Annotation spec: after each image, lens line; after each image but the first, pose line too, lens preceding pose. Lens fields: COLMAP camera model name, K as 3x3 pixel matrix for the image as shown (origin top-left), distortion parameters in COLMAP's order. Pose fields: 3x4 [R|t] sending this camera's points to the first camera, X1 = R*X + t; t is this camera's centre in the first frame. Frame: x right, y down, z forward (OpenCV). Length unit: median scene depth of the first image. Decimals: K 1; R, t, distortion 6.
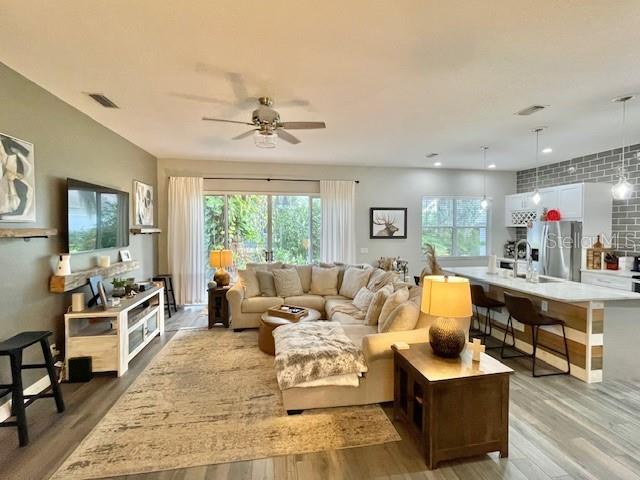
lens RADIAL K [[295.2, 0, 320.5], [0, 295.2, 236.9], [0, 0, 1]] dist [-0.000200, -0.000378]
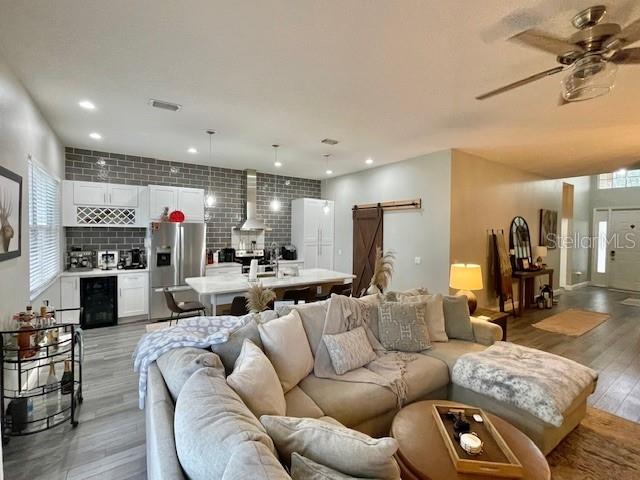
lens RADIAL K [[295.2, 0, 319.1], [0, 295.2, 238.3], [0, 0, 1]] dist [-0.000200, -0.000378]
pose [[-0.418535, -0.030421, 0.907691, -0.268752], [0.018933, 0.998929, 0.042208, -0.032203], [-0.908003, 0.034851, -0.417511, 0.940707]]
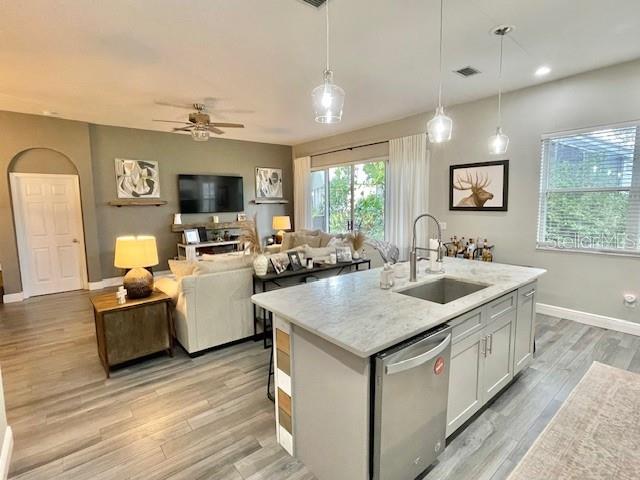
lens RADIAL K [[318.5, 0, 322.4], [0, 318.5, 237.5], [0, 0, 1]] dist [-0.005186, -0.000179]
pose [[0.495771, 0.090021, -0.863775, 0.789612], [-0.012305, 0.995241, 0.096660, 0.001079], [0.868366, -0.037293, 0.494519, 0.404503]]
